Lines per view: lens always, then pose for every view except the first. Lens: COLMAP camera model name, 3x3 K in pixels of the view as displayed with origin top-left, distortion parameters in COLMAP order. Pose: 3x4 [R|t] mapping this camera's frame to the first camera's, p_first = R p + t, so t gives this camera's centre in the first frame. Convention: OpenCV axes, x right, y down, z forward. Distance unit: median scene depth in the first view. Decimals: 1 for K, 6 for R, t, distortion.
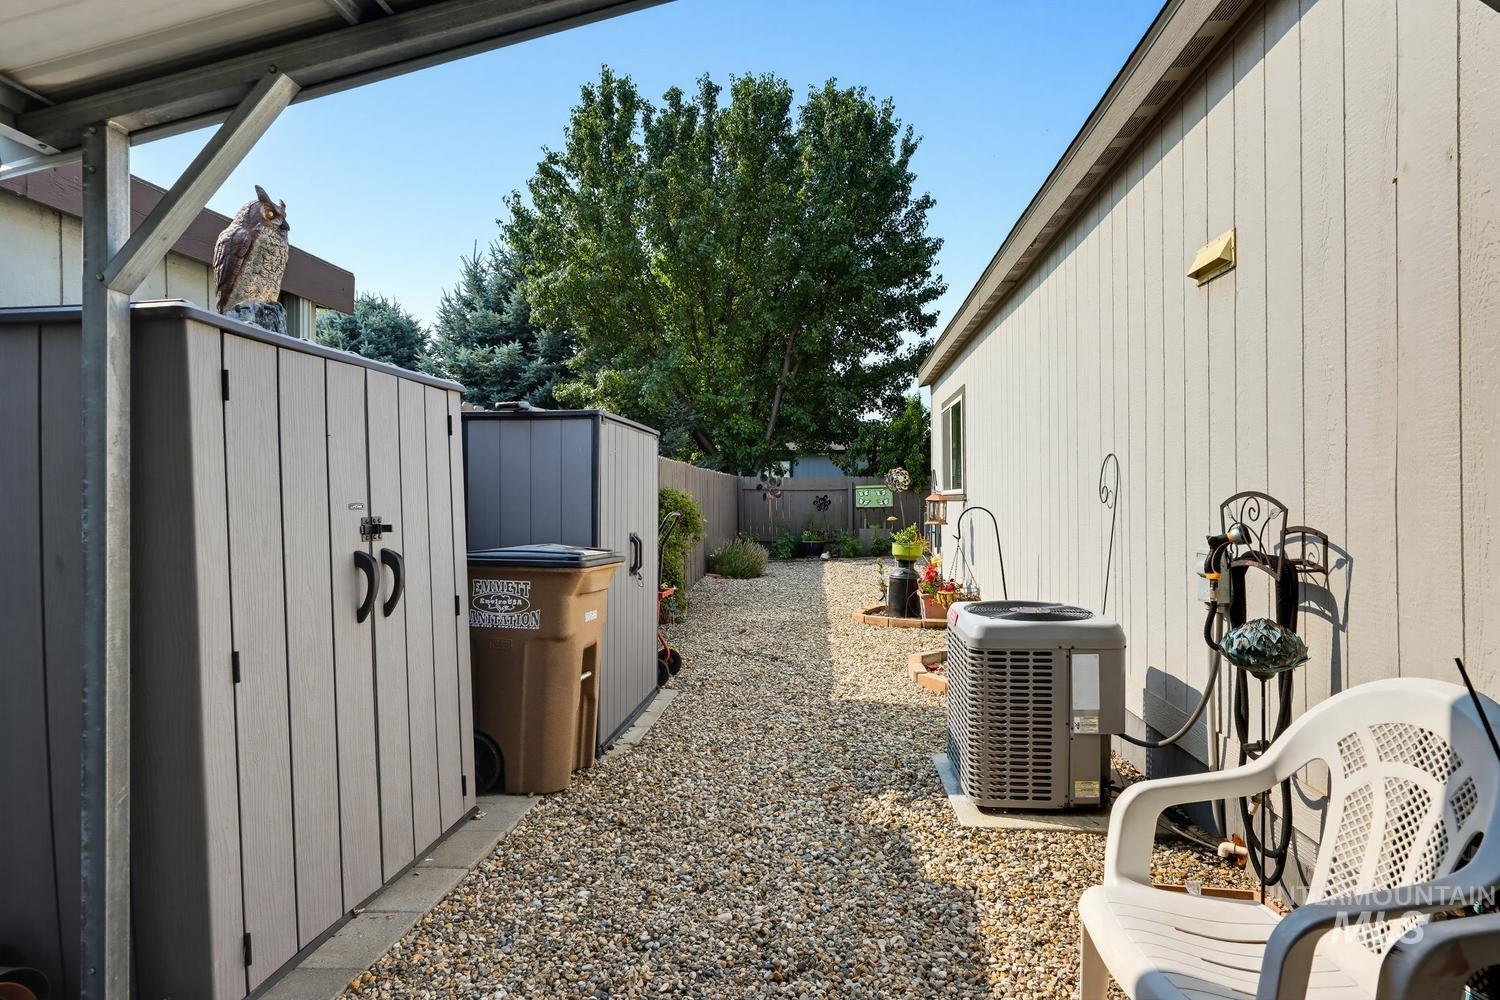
lens RADIAL K [[799.0, 0, 749.7], [0, 799.0, 494.4], [0, 0, 1]] dist [0.000978, -0.001202]
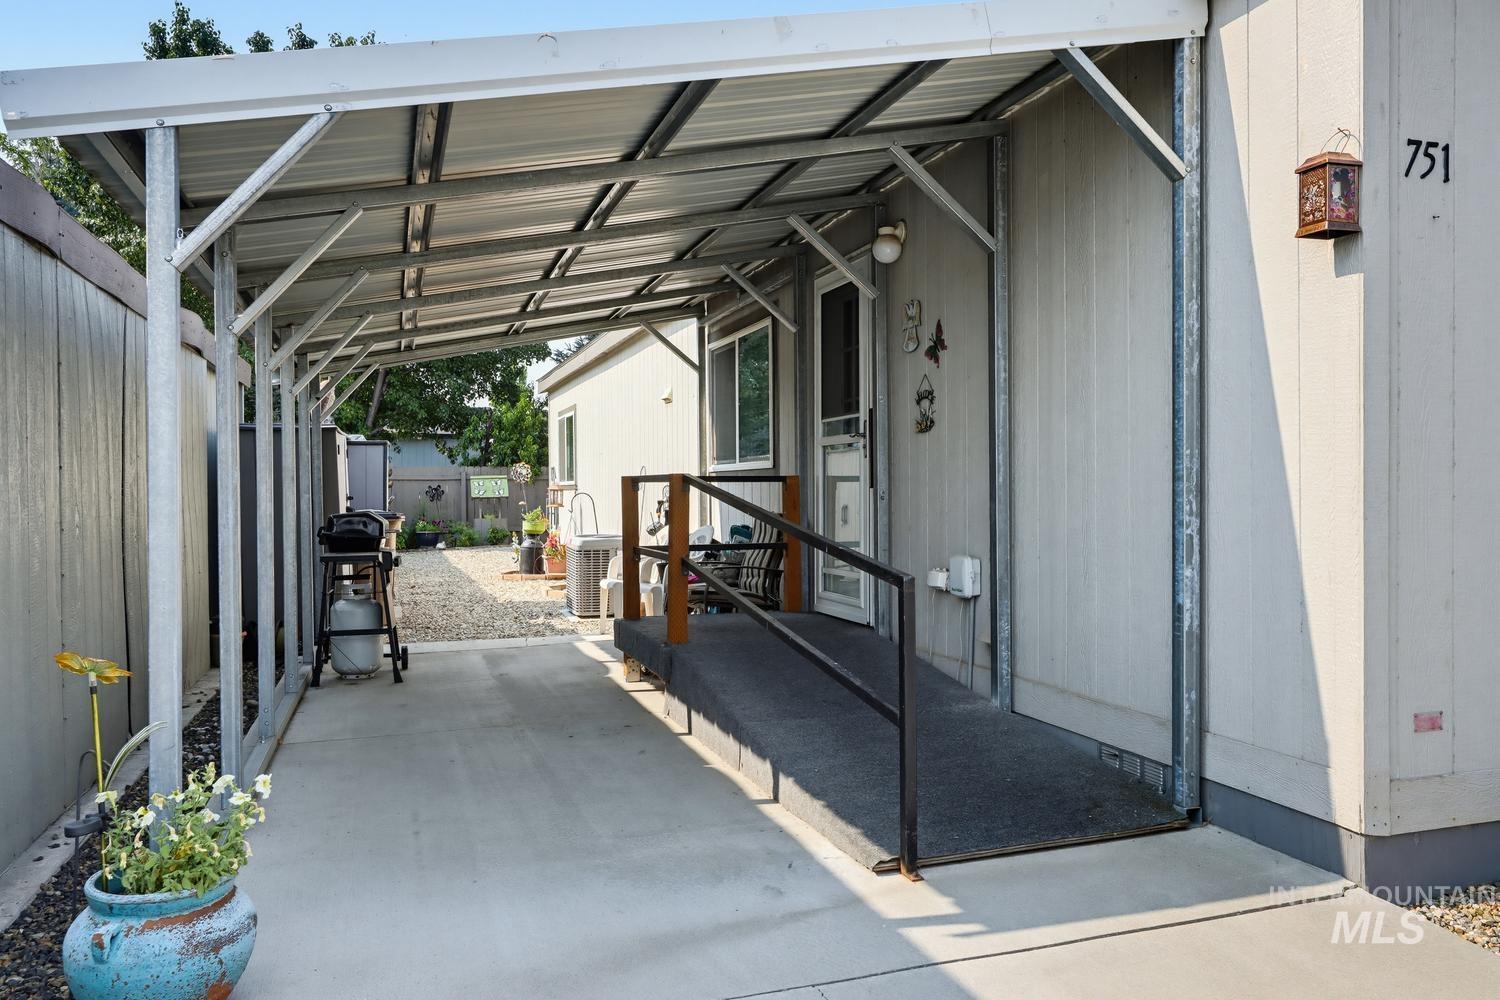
lens RADIAL K [[1086.6, 0, 752.5], [0, 1086.6, 499.8], [0, 0, 1]] dist [0.027880, 0.001546]
pose [[0.912637, -0.004734, 0.408743, -0.105883], [-0.001339, 0.999893, 0.014572, -0.001138], [-0.408768, -0.013846, 0.912533, -0.402784]]
